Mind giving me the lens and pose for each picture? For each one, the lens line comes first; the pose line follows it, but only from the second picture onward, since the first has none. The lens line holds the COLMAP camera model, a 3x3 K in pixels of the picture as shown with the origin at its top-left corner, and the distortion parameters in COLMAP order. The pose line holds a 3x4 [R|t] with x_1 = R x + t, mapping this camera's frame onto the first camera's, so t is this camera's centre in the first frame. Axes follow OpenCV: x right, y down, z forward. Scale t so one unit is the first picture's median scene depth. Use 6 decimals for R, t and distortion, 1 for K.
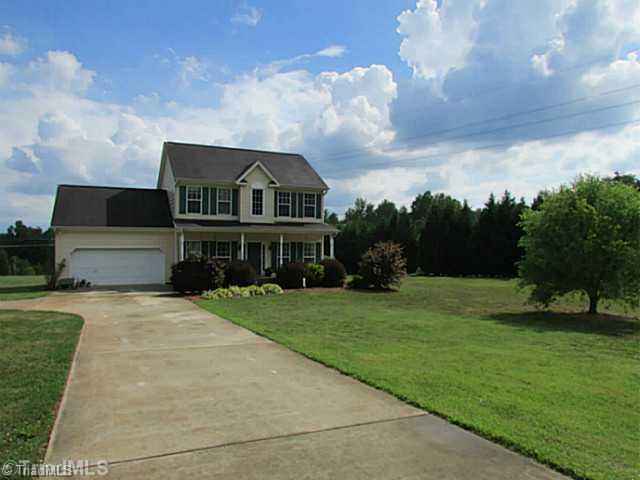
lens RADIAL K [[465.5, 0, 320.0], [0, 465.5, 240.0], [0, 0, 1]] dist [-0.034185, 0.006068]
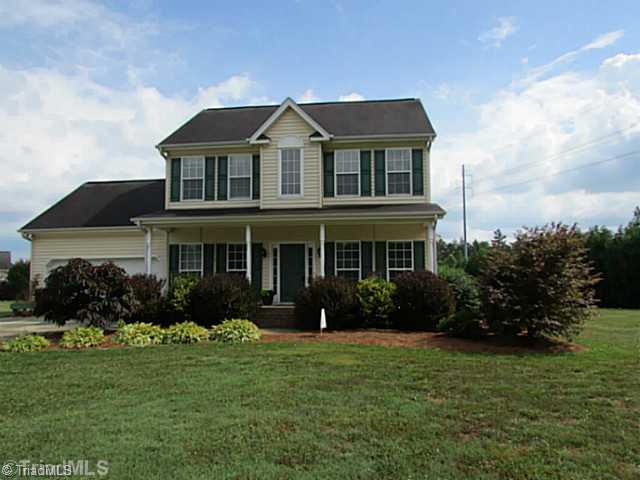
lens RADIAL K [[465.5, 0, 320.0], [0, 465.5, 240.0], [0, 0, 1]] dist [-0.034185, 0.006068]
pose [[0.847180, -0.051437, -0.528810, 0.188295], [0.019224, 0.997619, -0.066240, 0.038863], [0.530958, 0.045952, 0.846152, 0.543164]]
